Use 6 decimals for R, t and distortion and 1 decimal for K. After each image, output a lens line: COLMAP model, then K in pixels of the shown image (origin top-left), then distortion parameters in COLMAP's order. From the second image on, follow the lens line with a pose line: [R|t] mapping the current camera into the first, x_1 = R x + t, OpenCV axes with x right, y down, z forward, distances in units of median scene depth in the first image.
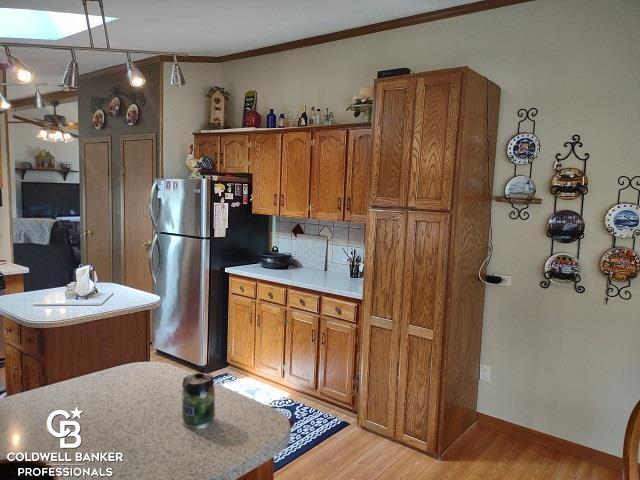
lens RADIAL K [[474.6, 0, 320.0], [0, 474.6, 240.0], [0, 0, 1]] dist [0.092764, -0.123328]
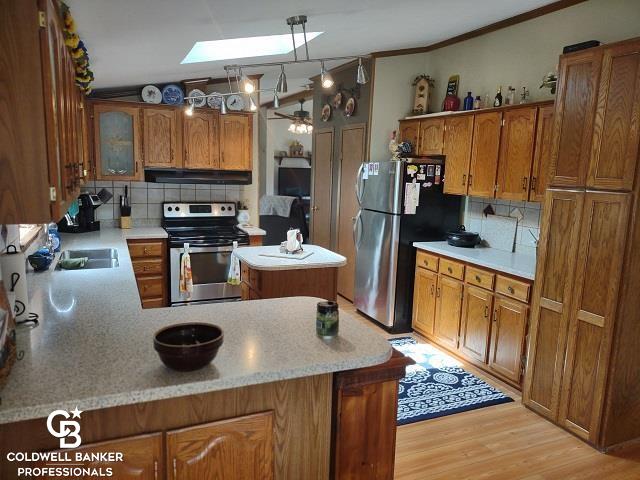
lens RADIAL K [[474.6, 0, 320.0], [0, 474.6, 240.0], [0, 0, 1]] dist [0.092764, -0.123328]
pose [[0.883886, 0.066495, -0.462952, 0.128964], [-0.052383, 0.997688, 0.043291, 0.018132], [0.464760, -0.014013, 0.885326, -0.079688]]
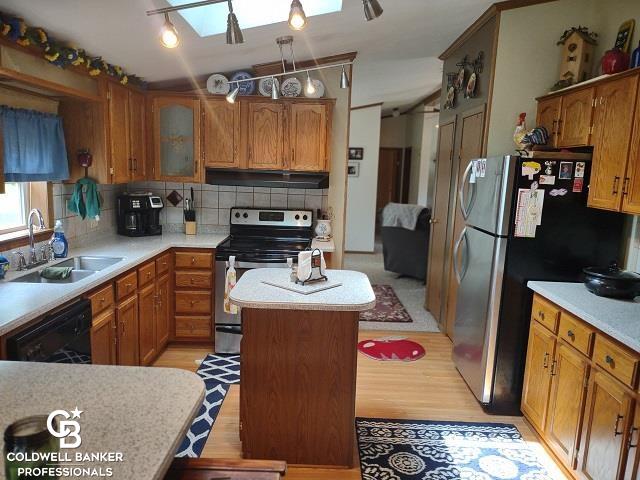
lens RADIAL K [[474.6, 0, 320.0], [0, 474.6, 240.0], [0, 0, 1]] dist [0.092764, -0.123328]
pose [[0.613251, 0.106464, -0.782681, 0.179851], [-0.096838, 0.993534, 0.059270, -0.015620], [0.783930, 0.039446, 0.619595, 0.334086]]
